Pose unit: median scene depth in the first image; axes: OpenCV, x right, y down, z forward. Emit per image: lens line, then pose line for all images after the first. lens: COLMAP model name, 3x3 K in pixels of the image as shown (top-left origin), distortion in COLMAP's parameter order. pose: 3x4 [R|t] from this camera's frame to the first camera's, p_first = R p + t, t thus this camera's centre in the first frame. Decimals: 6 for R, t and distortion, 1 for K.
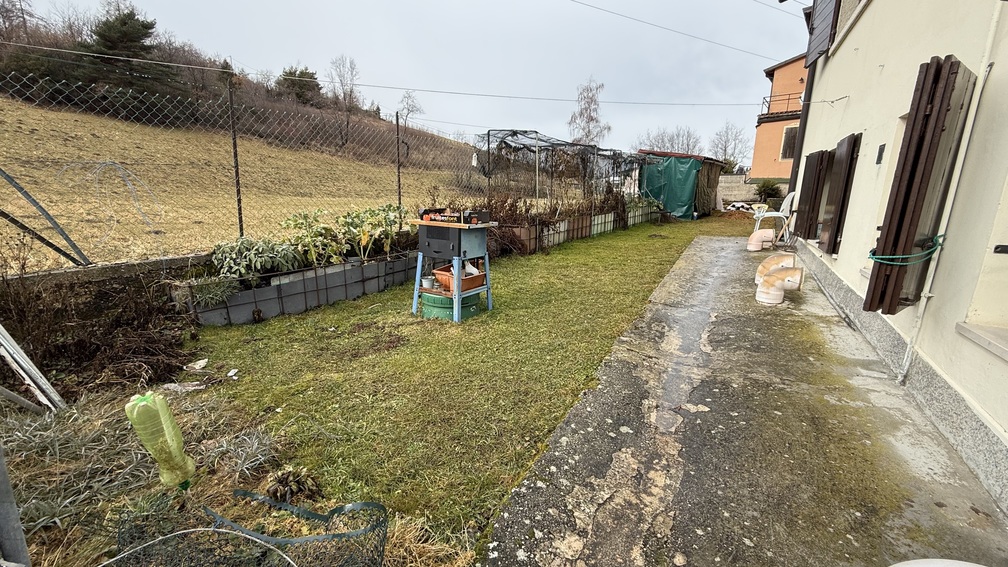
lens RADIAL K [[399.0, 0, 502.9], [0, 399.0, 284.7], [0, 0, 1]] dist [-0.002881, 0.000226]
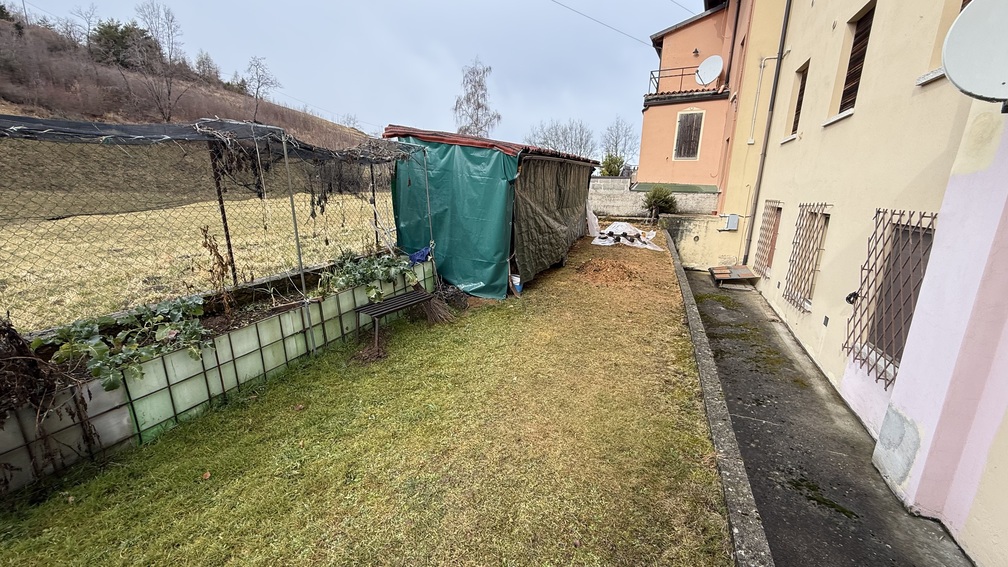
lens RADIAL K [[399.0, 0, 505.4], [0, 399.0, 282.5], [0, 0, 1]] dist [-0.002881, 0.000226]
pose [[0.975140, -0.035977, 0.218648, 0.070025], [0.032388, 0.999276, 0.019977, -0.034245], [-0.219209, -0.012399, 0.975599, 0.108039]]
